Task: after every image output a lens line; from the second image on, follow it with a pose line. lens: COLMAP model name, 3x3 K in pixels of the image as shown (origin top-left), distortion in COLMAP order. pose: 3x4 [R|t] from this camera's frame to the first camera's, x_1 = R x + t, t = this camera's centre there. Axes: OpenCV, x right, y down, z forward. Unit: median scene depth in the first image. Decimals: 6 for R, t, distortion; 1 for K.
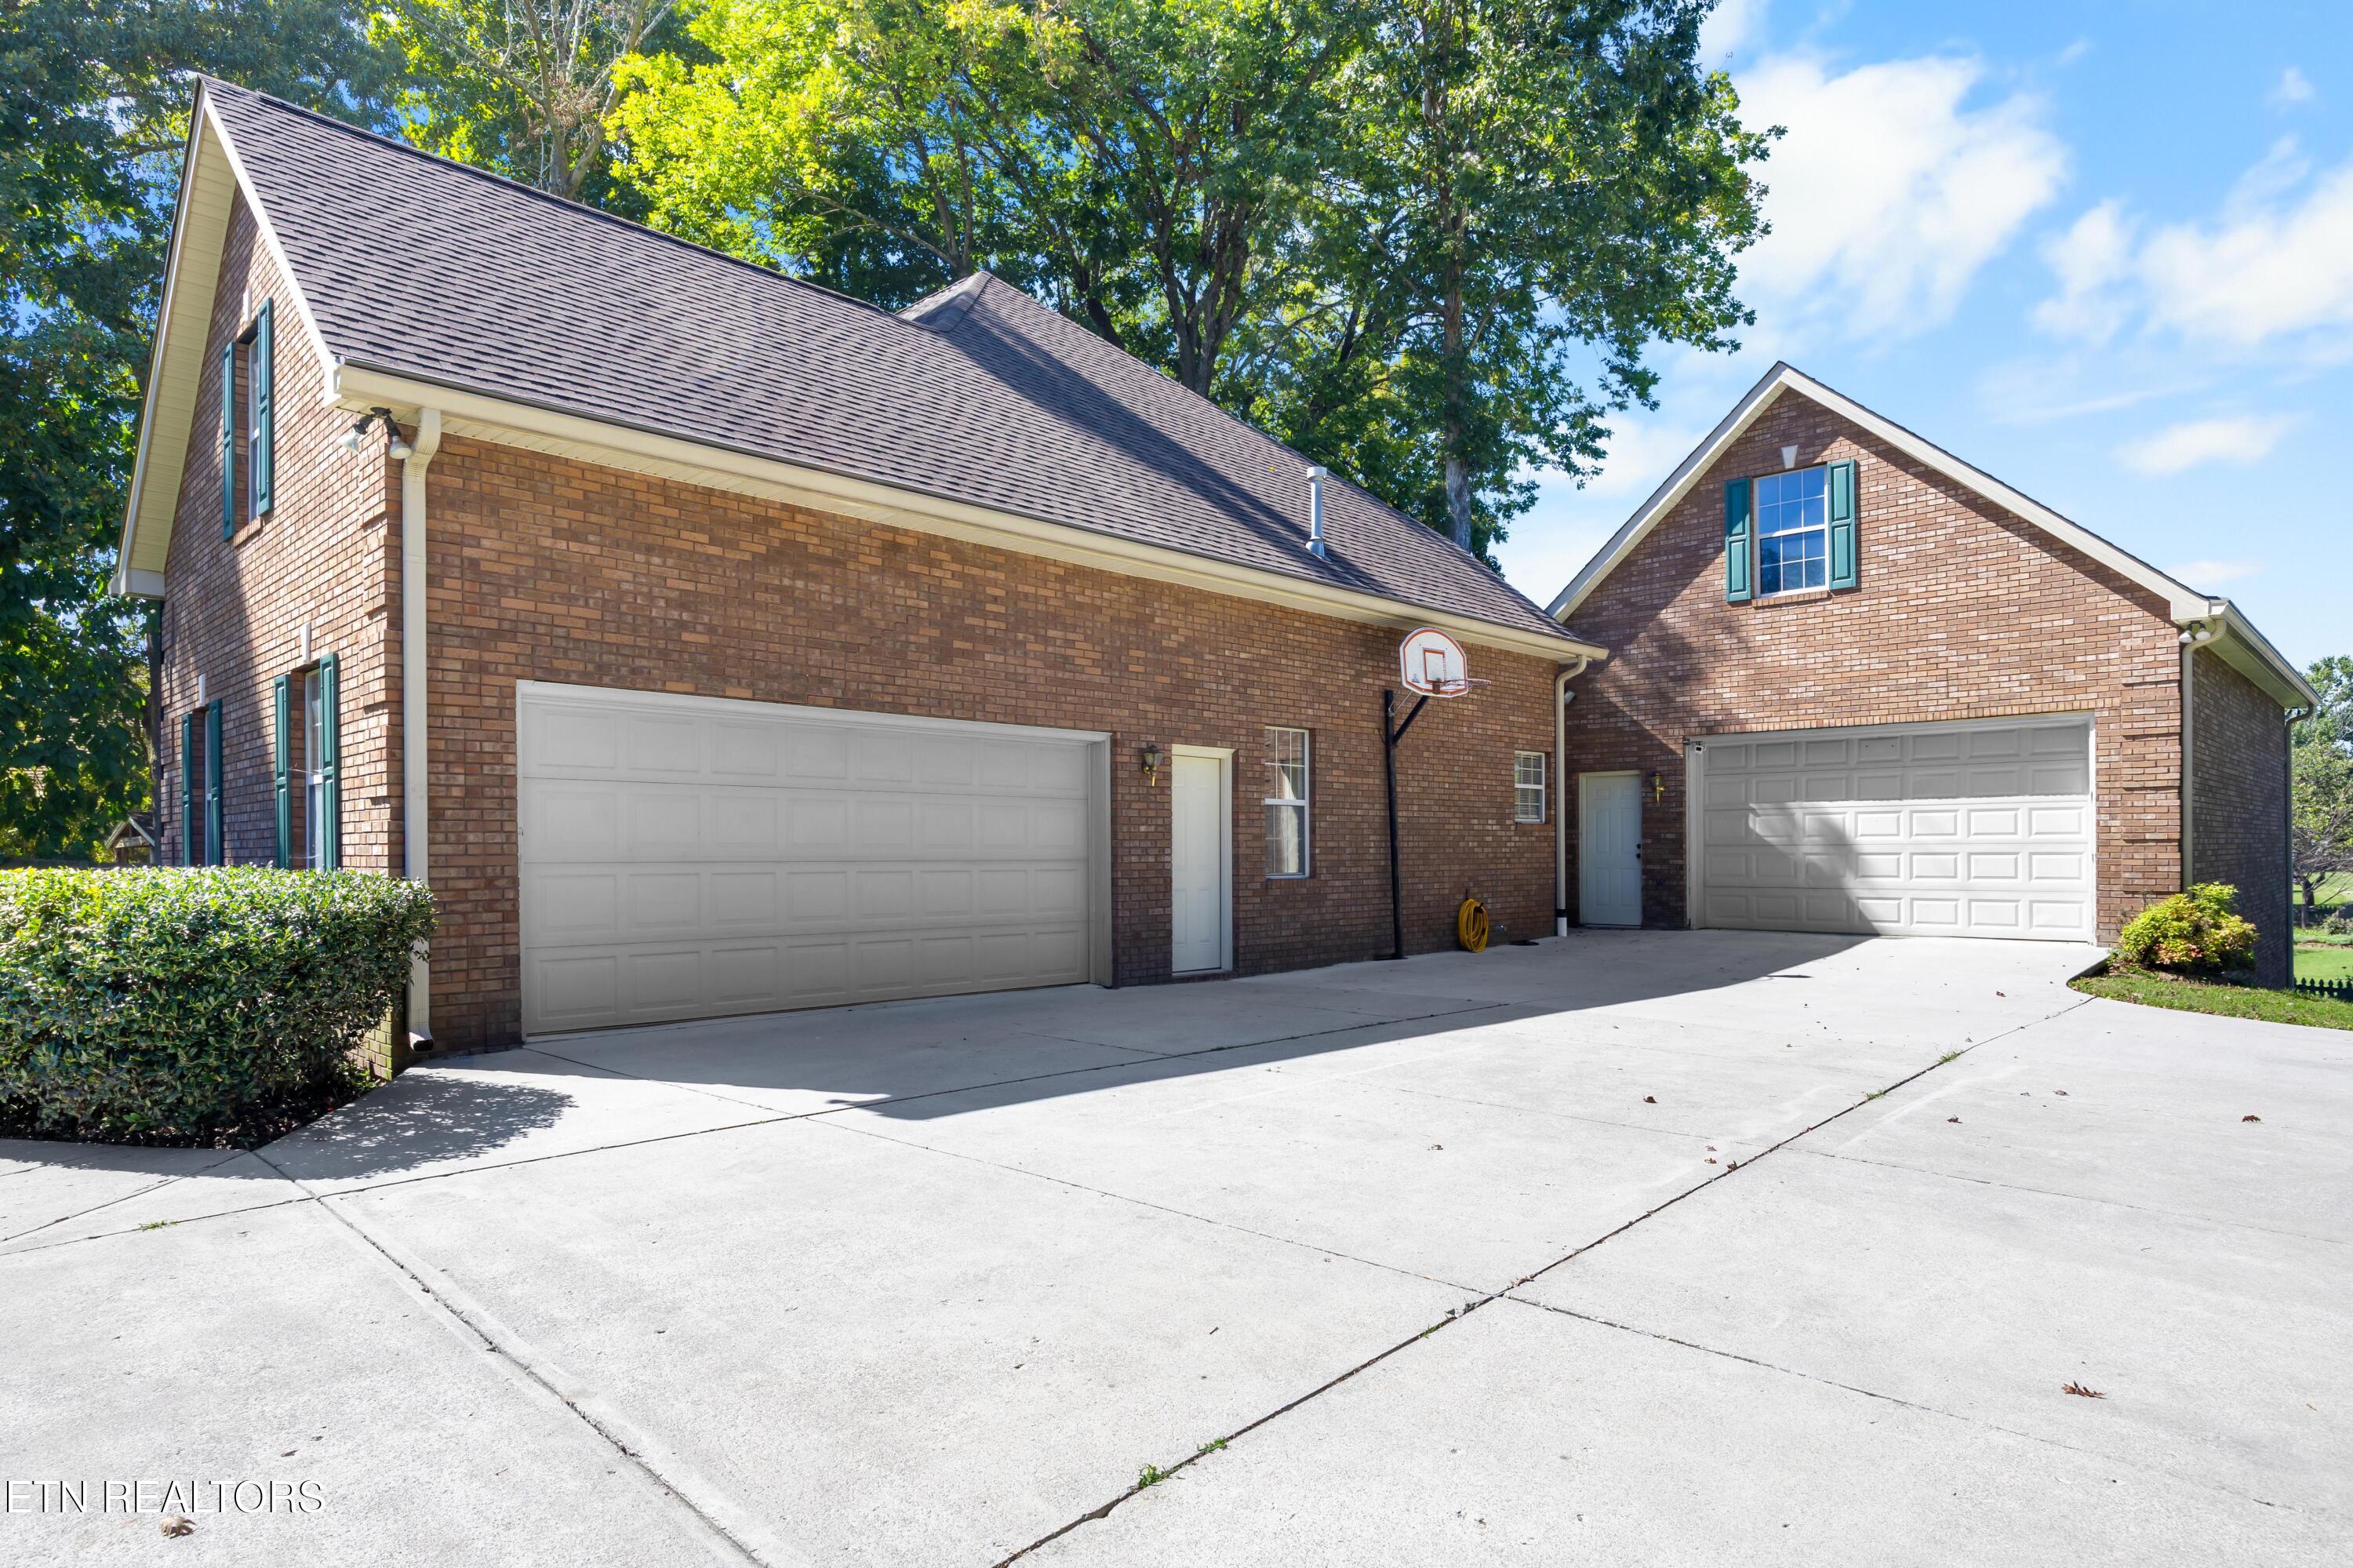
lens RADIAL K [[1298.4, 0, 1176.5], [0, 1298.4, 784.0], [0, 0, 1]] dist [0.002093, -0.000262]
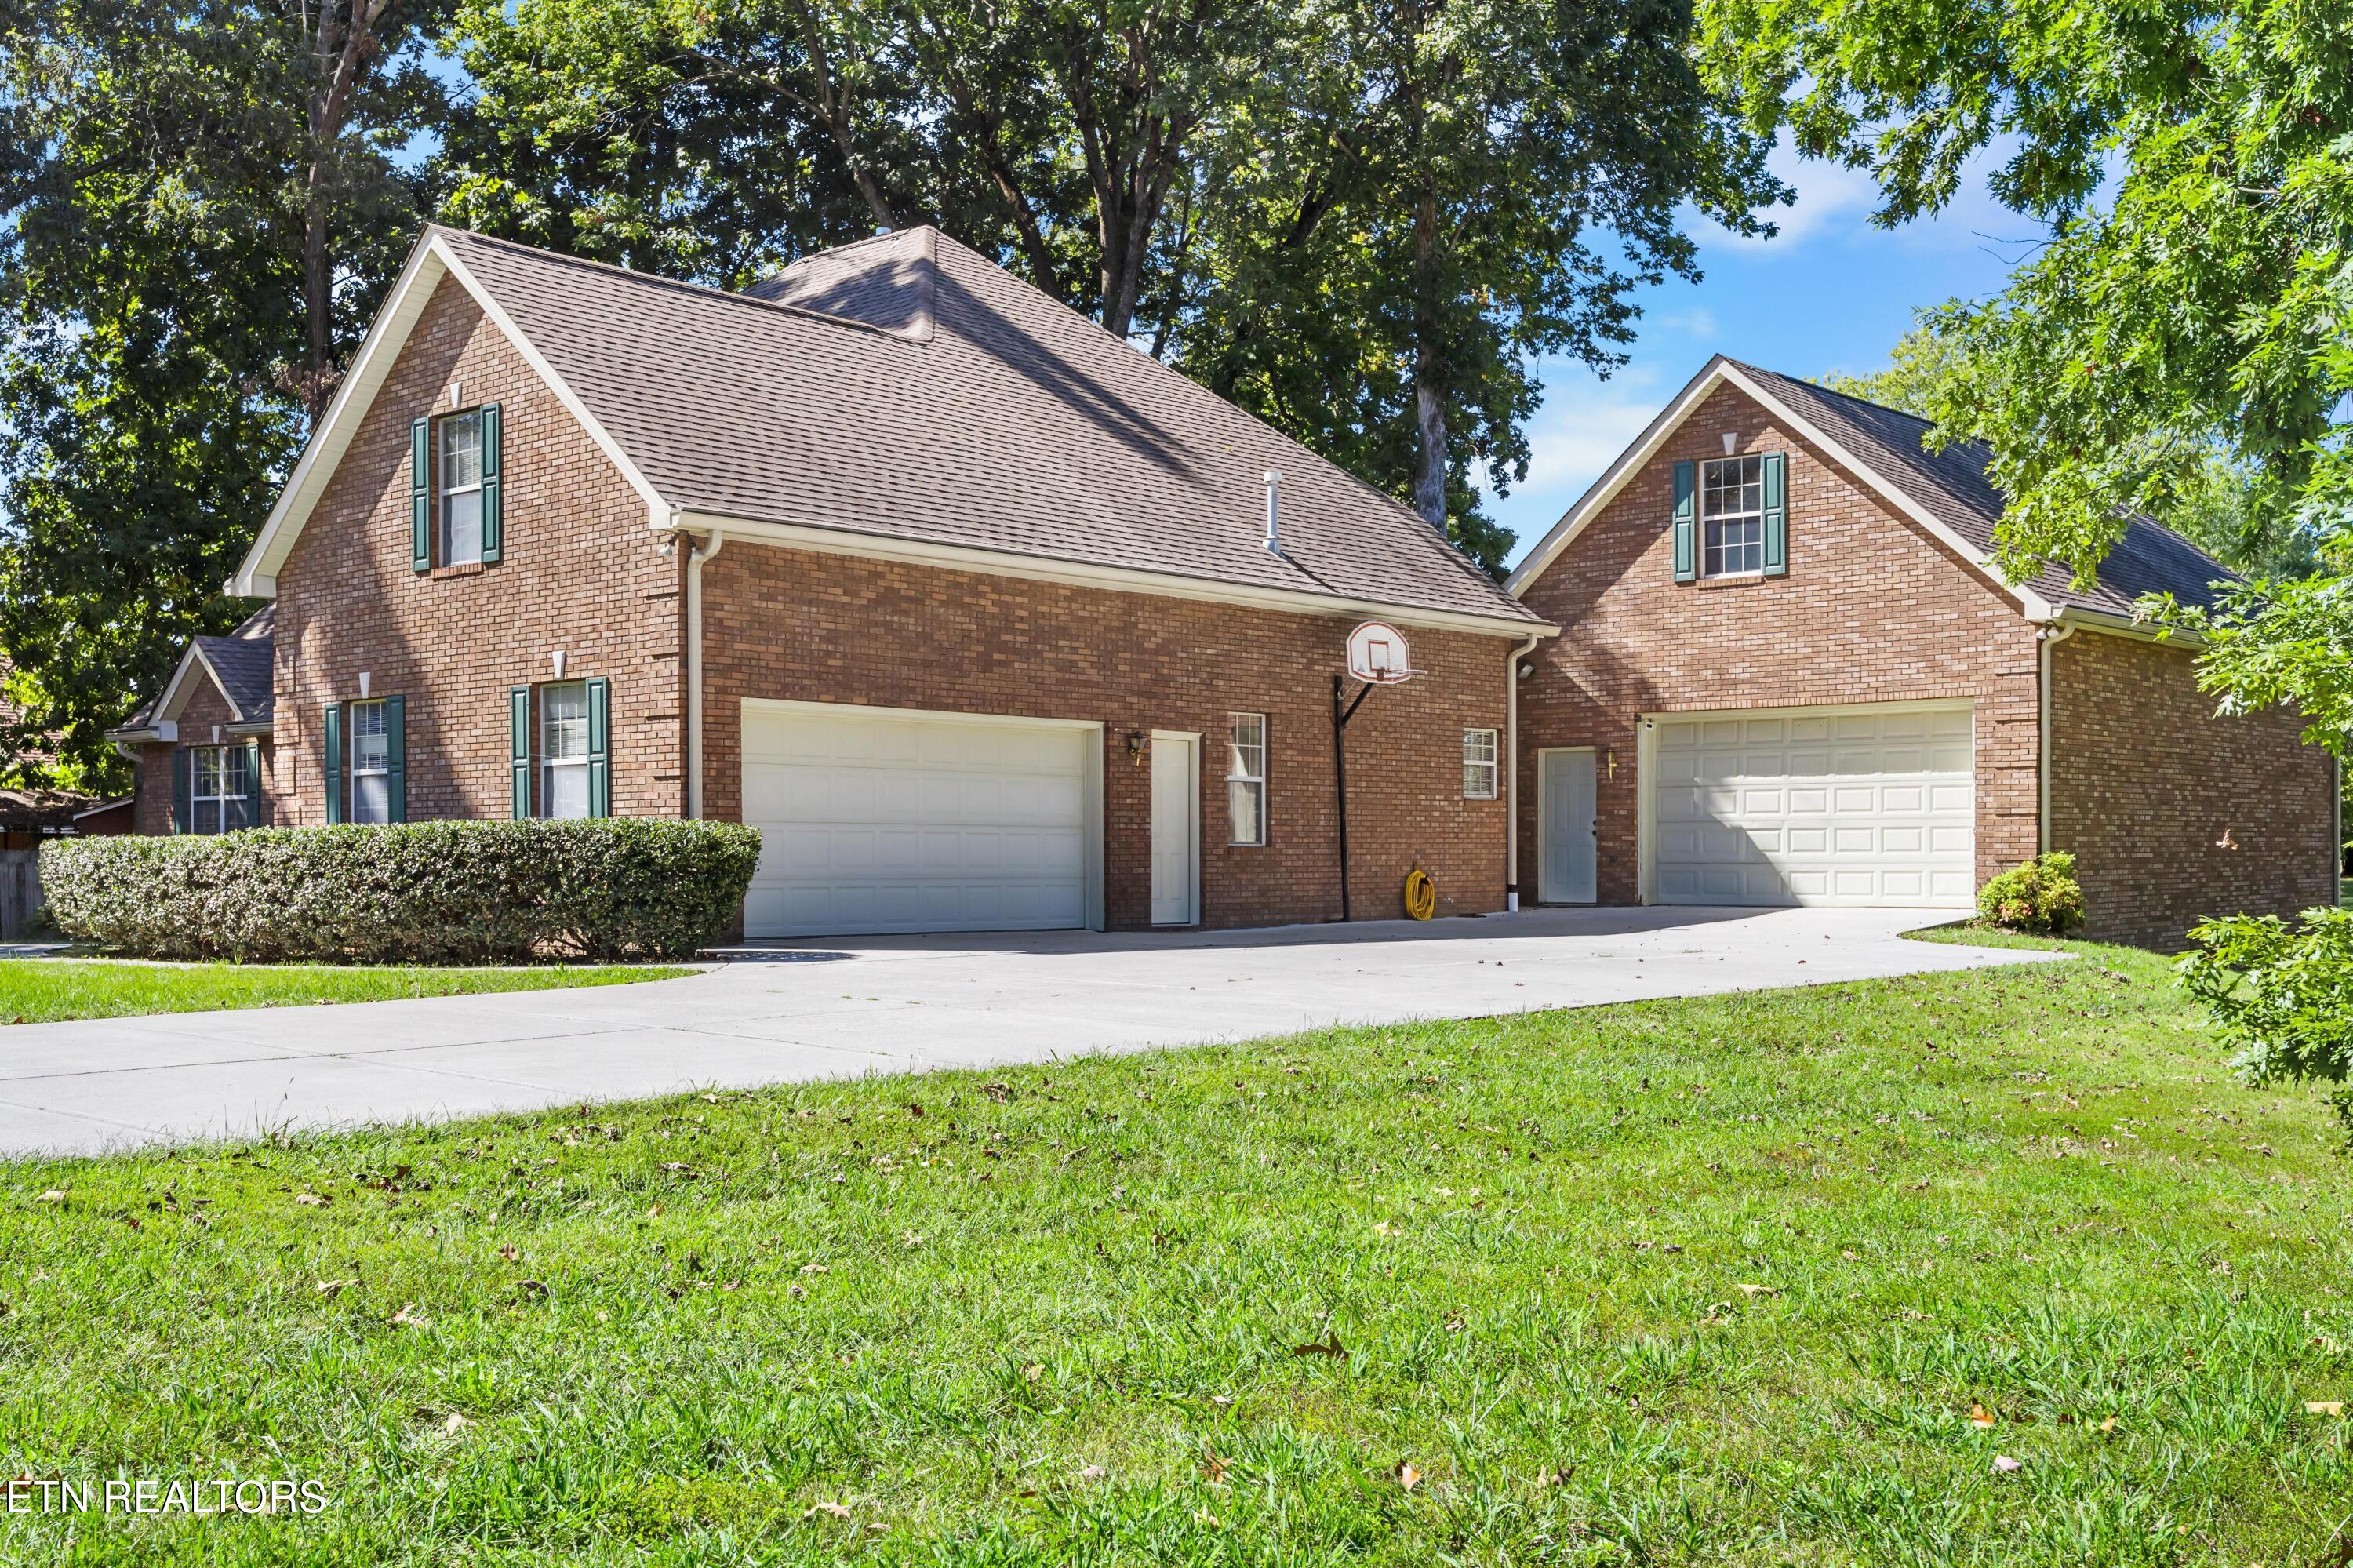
lens RADIAL K [[2300.2, 0, 1176.5], [0, 2300.2, 784.0], [0, 0, 1]] dist [-0.004443, 0.000253]
pose [[0.997653, 0.002428, 0.068426, -0.100504], [-0.003754, 0.999807, 0.019259, -0.017674], [-0.068366, -0.019471, 0.997470, -0.889012]]
